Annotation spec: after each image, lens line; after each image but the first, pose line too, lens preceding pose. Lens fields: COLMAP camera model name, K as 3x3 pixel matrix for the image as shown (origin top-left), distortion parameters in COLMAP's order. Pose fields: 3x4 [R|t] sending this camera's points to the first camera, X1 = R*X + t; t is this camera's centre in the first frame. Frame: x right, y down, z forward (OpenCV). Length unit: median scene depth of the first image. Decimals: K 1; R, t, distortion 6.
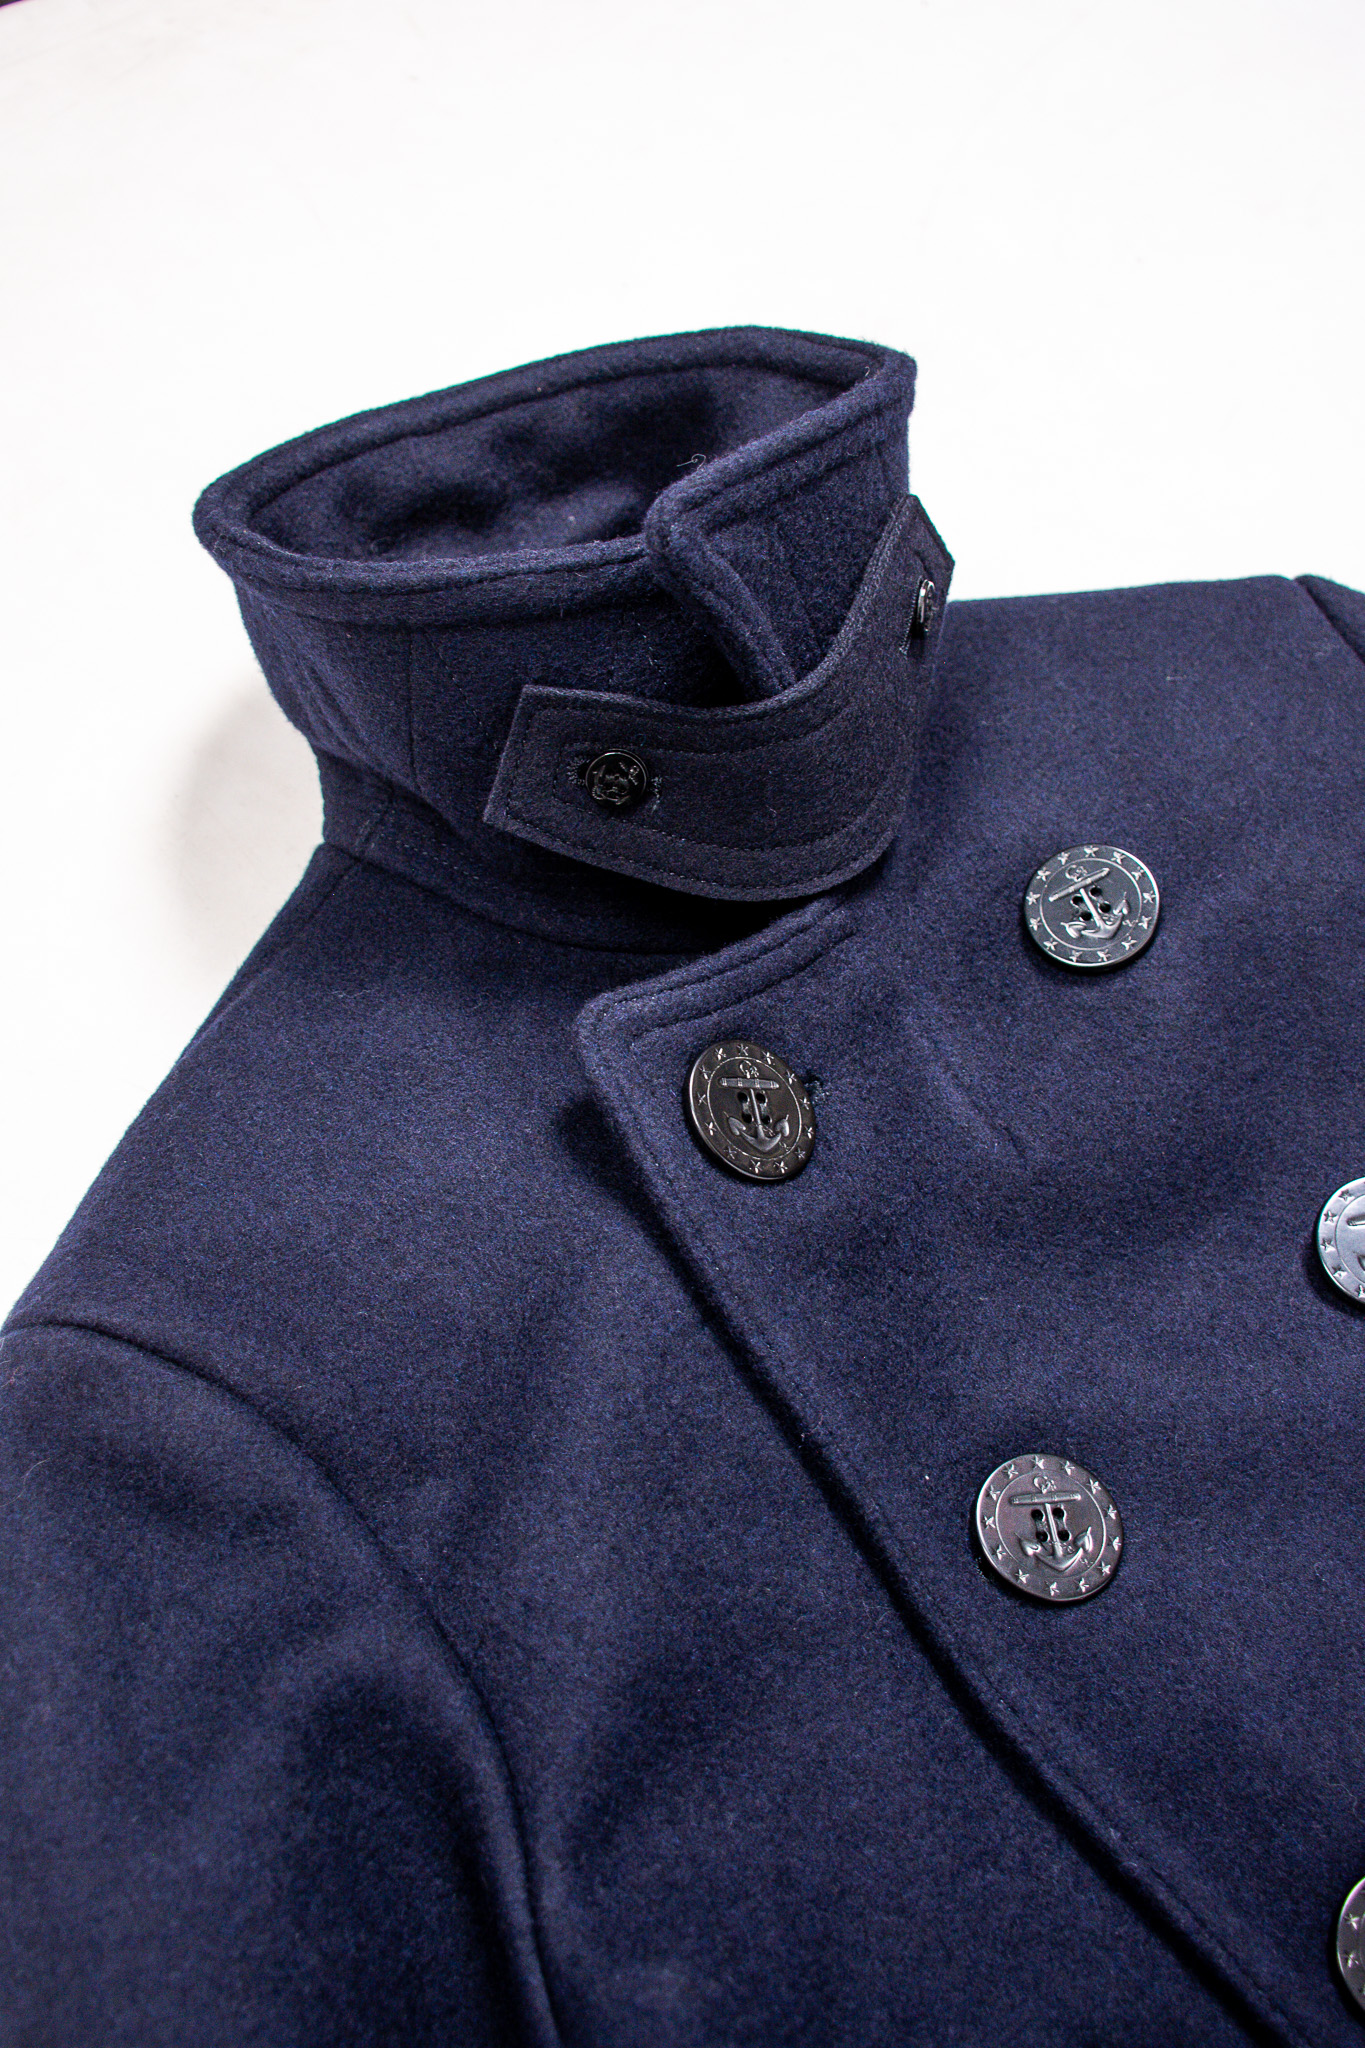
lens RADIAL K [[2085.5, 0, 682.5], [0, 2085.5, 1024.0], [0, 0, 1]] dist [-0.152794, 0.003882]
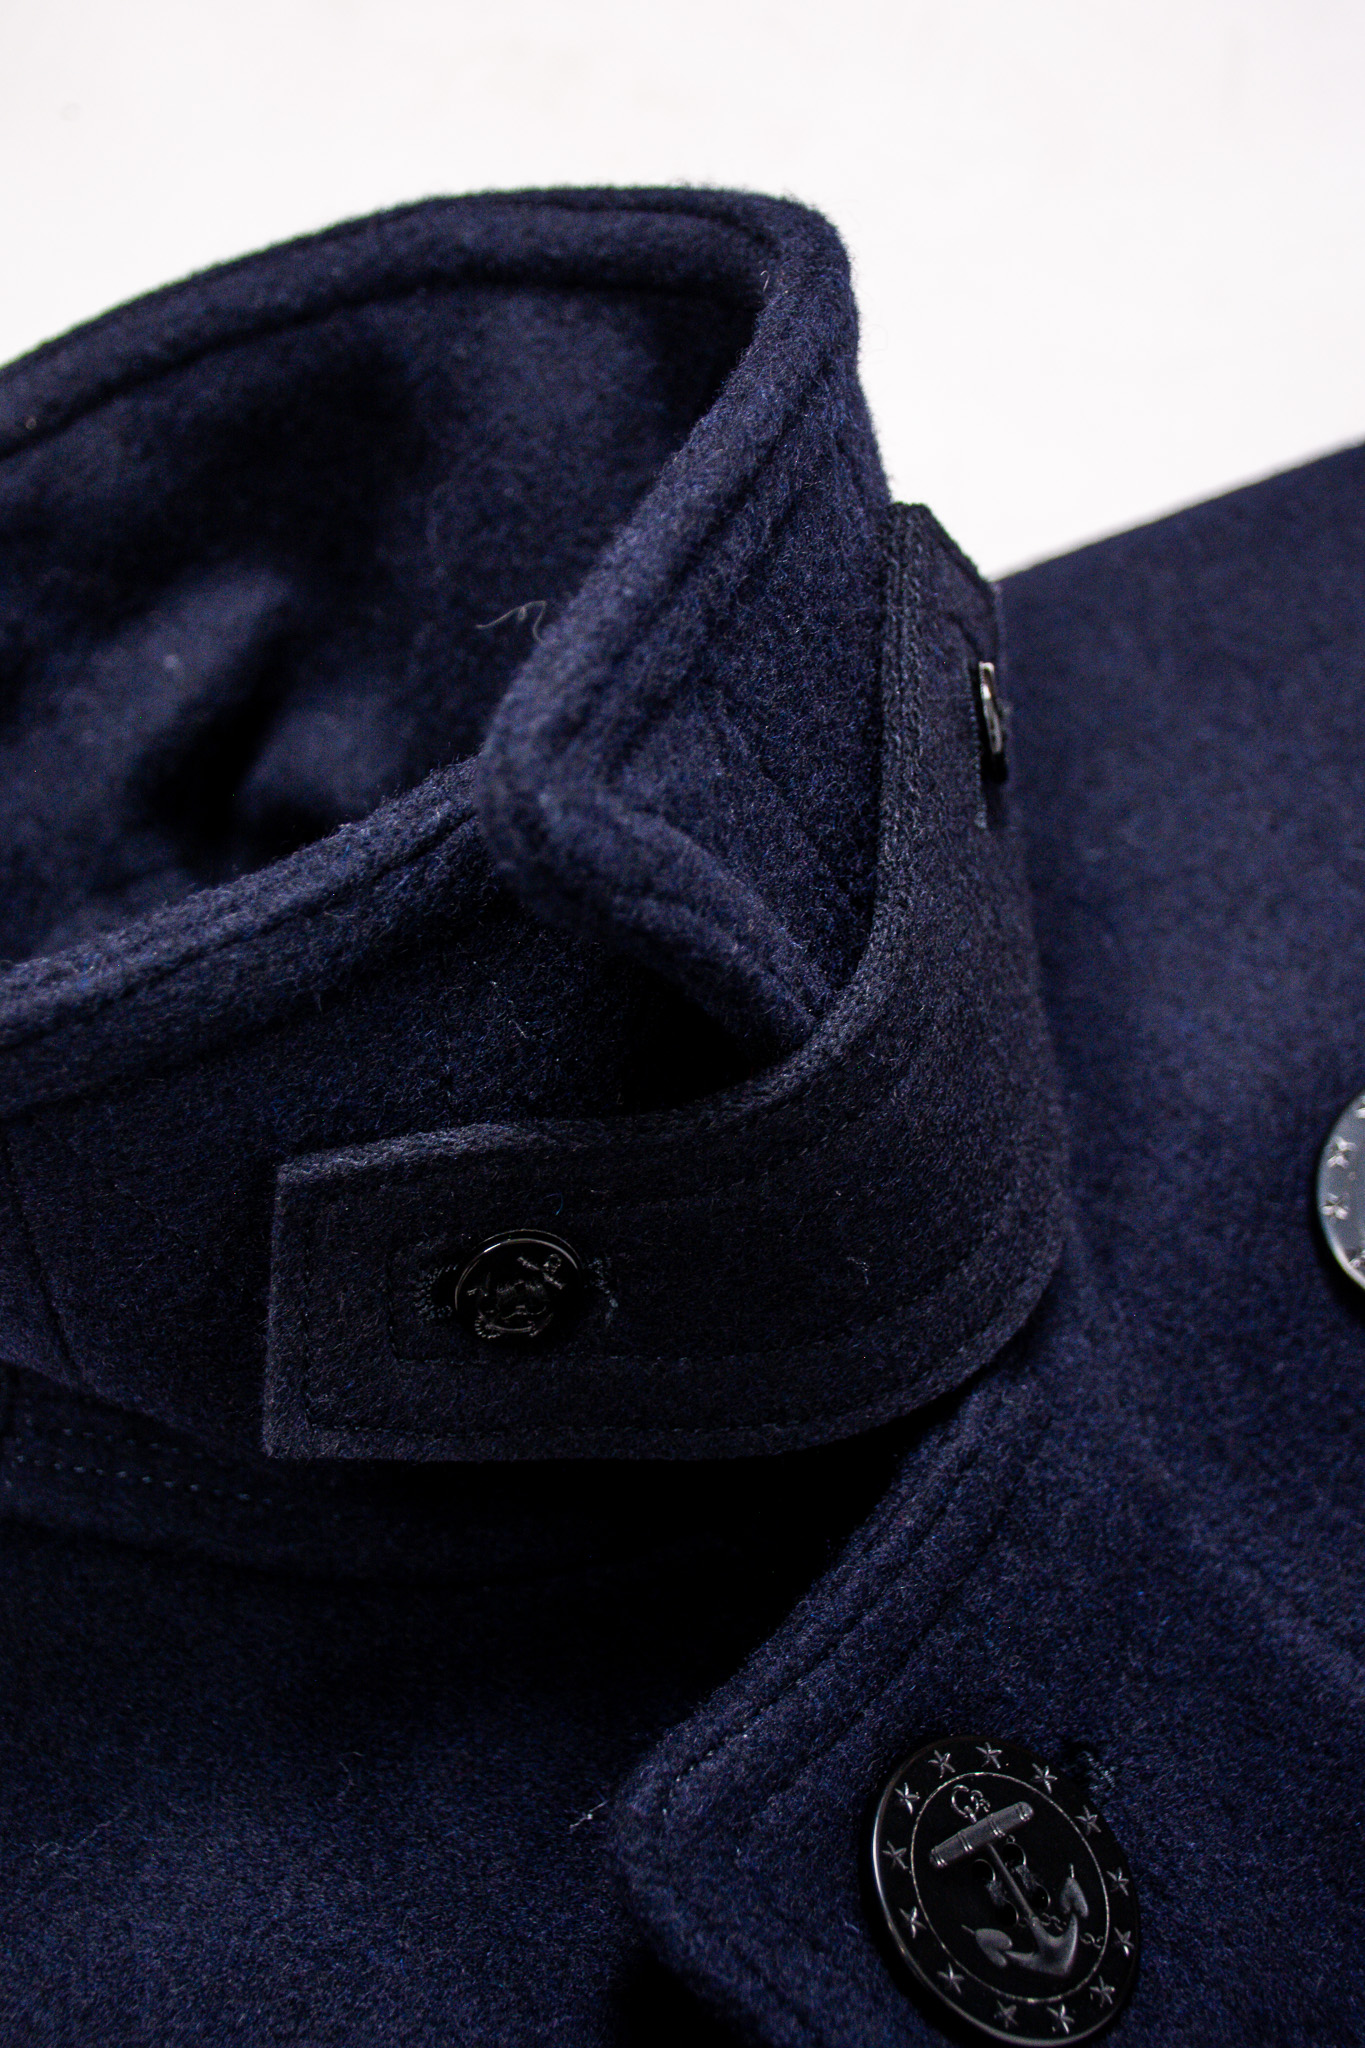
lens RADIAL K [[3030.8, 0, 682.5], [0, 3030.8, 1024.0], [0, 0, 1]] dist [0.012891, -0.022883]
pose [[0.950088, -0.285762, 0.125189, -0.065297], [0.282274, 0.958271, 0.045147, -0.195657], [-0.132866, -0.007556, 0.991105, 0.318929]]
